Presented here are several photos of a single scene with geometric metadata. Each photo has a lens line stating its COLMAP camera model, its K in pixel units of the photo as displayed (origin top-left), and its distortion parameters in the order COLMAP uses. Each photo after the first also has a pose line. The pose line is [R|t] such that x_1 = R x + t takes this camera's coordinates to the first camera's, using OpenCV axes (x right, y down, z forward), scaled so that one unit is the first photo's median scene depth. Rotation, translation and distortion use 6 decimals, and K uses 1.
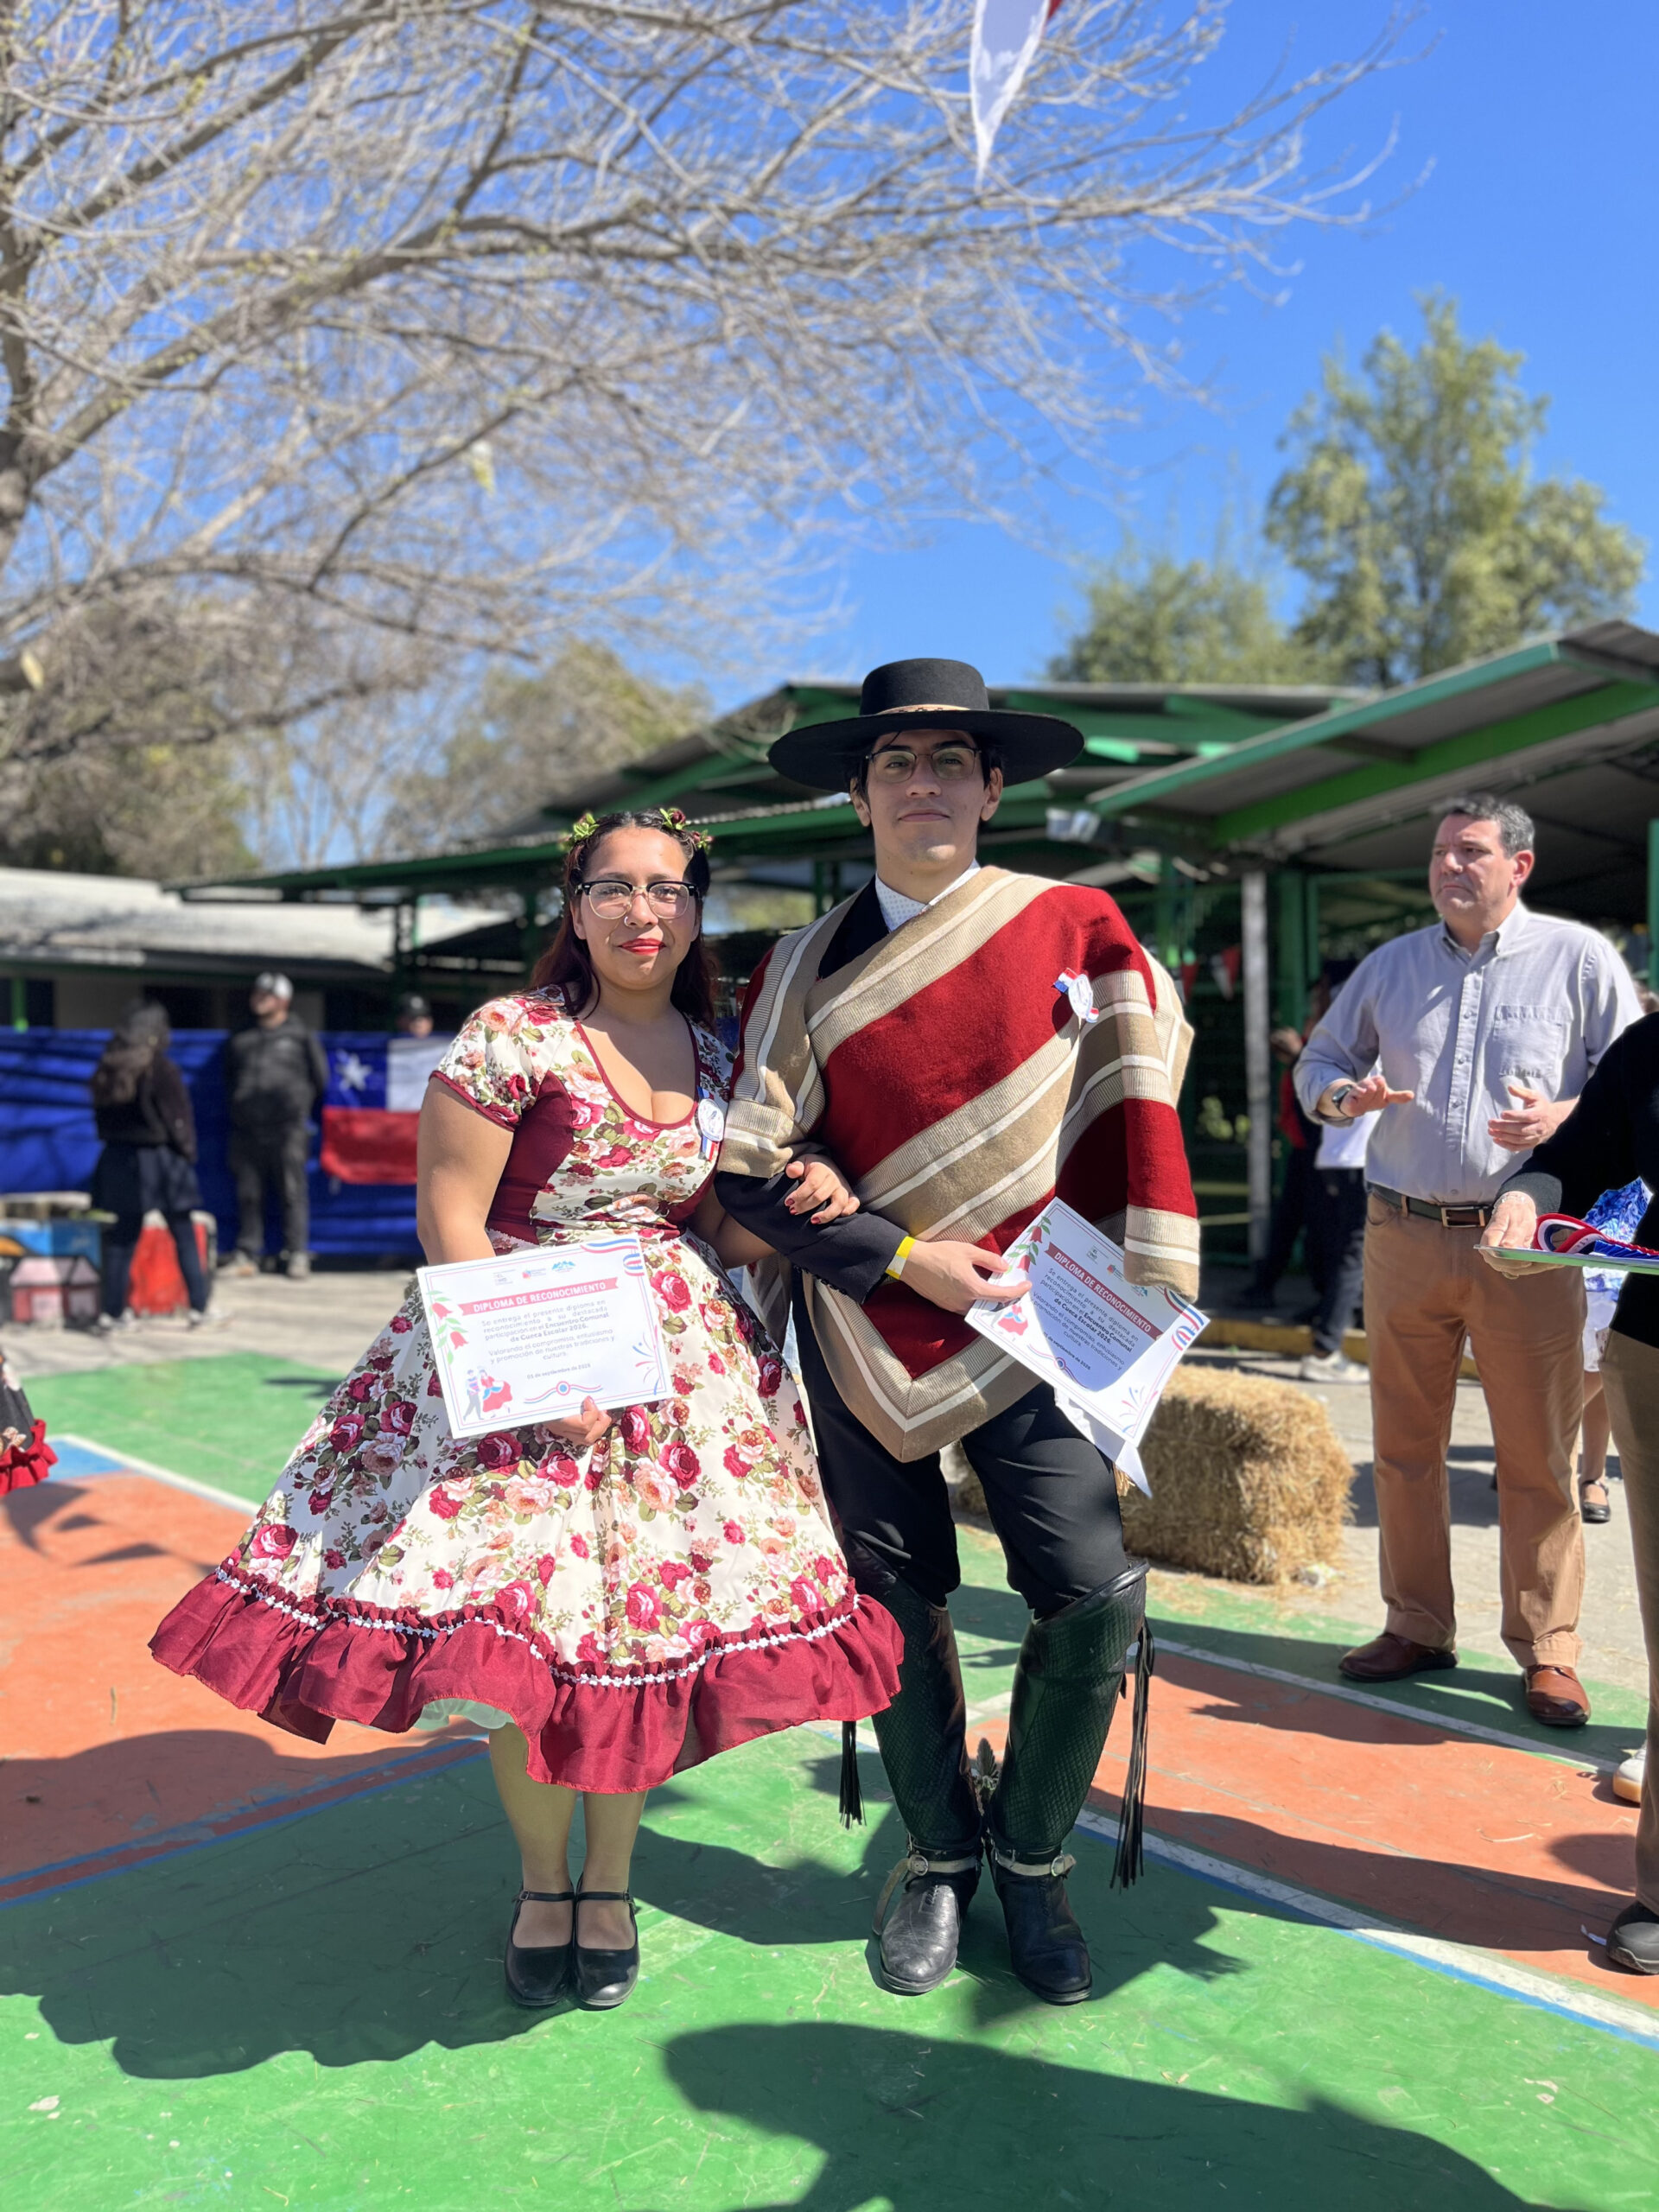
lens RADIAL K [[1703.5, 0, 829.5], [0, 1703.5, 1107.5], [0, 0, 1]] dist [0.042840, -0.051916]
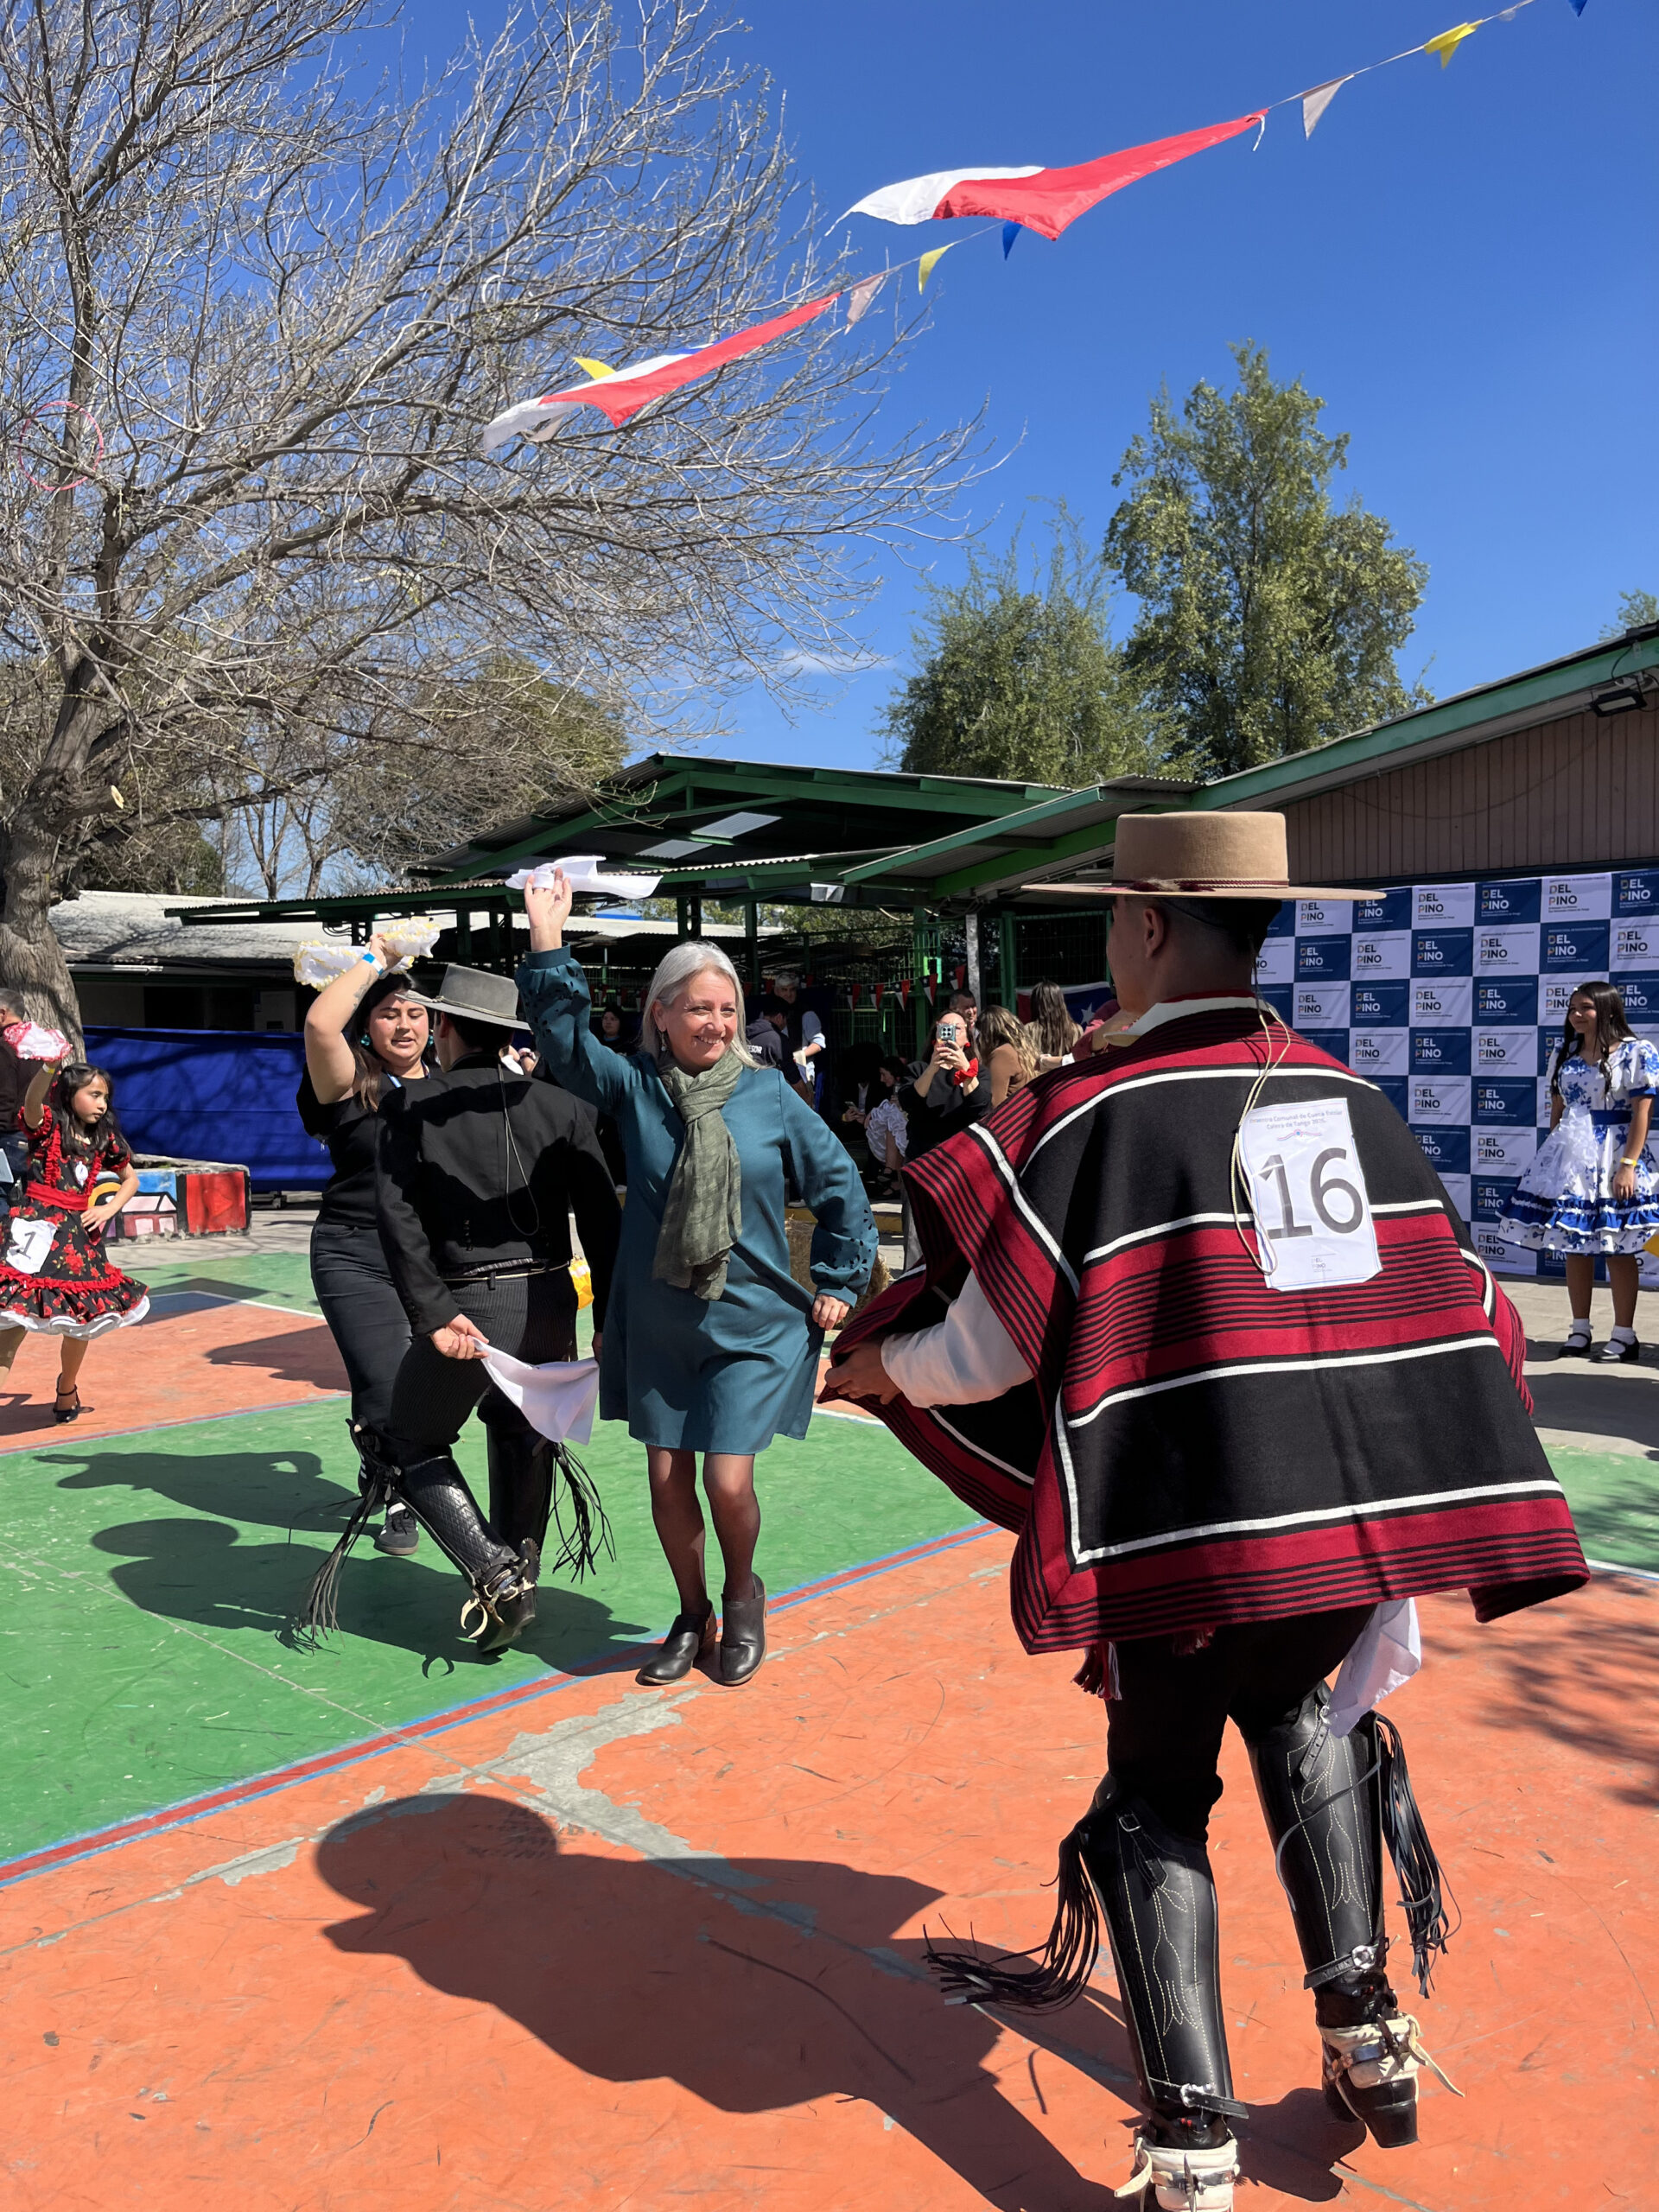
lens RADIAL K [[1703.5, 0, 829.2], [0, 1703.5, 1107.2], [0, 0, 1]] dist [0.042840, -0.051916]
pose [[0.999169, -0.021602, 0.034577, 0.026923], [0.020729, 0.999462, 0.025413, -0.004315], [-0.035108, -0.024675, 0.999079, -0.149916]]
